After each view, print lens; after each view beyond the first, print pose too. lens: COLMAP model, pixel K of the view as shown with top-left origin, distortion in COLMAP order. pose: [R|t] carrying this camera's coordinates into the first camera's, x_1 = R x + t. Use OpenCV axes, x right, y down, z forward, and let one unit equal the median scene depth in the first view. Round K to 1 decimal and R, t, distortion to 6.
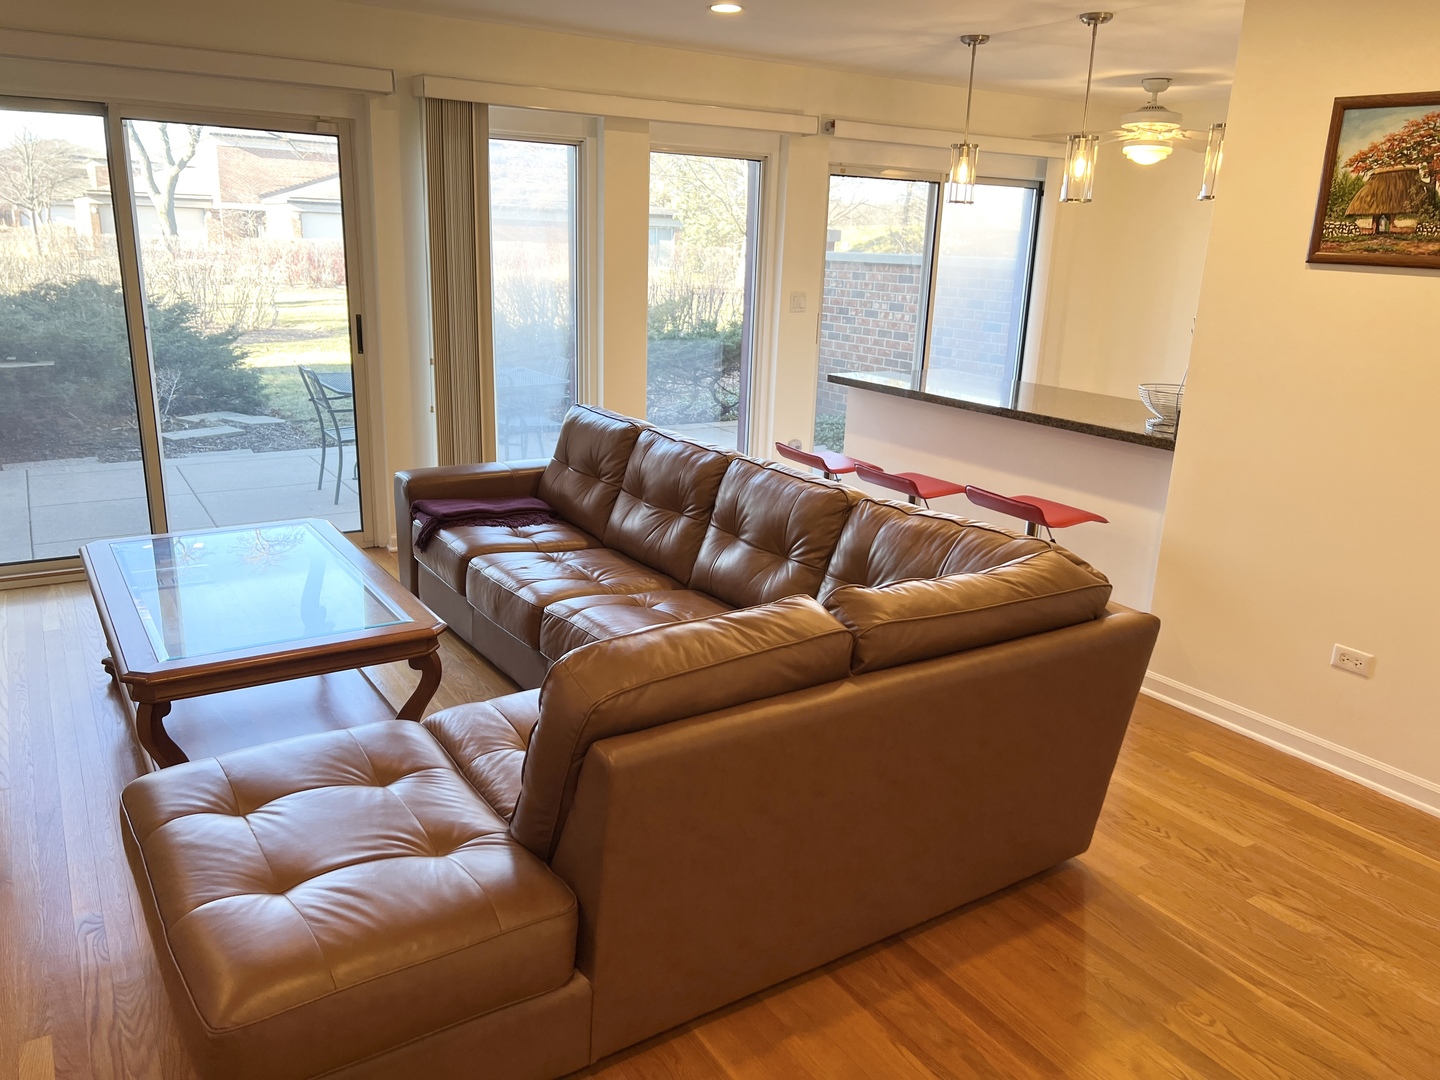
lens RADIAL K [[1078.4, 0, 720.0], [0, 1078.4, 540.0], [0, 0, 1]] dist [0.046621, -0.000510]
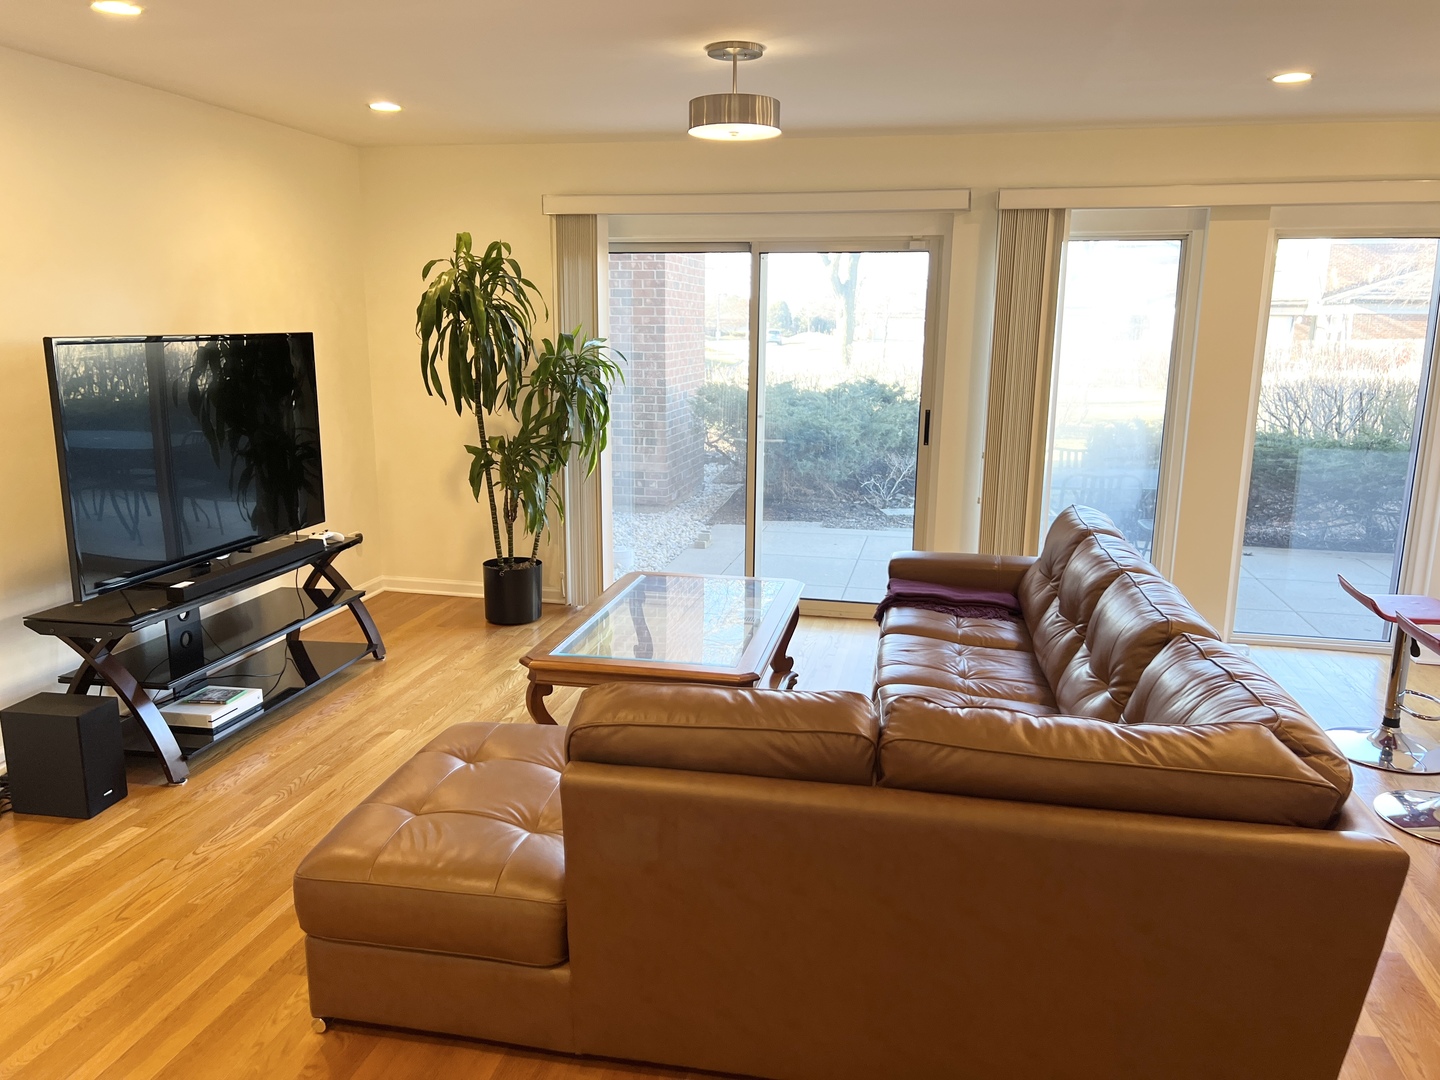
lens RADIAL K [[1078.5, 0, 719.5], [0, 1078.5, 548.9], [0, 0, 1]] dist [0.046785, -0.063039]
pose [[0.723081, 0.118699, -0.680489, 0.289129], [-0.174568, 0.984549, -0.013758, -0.018456], [0.668342, 0.128740, 0.732629, 0.086176]]
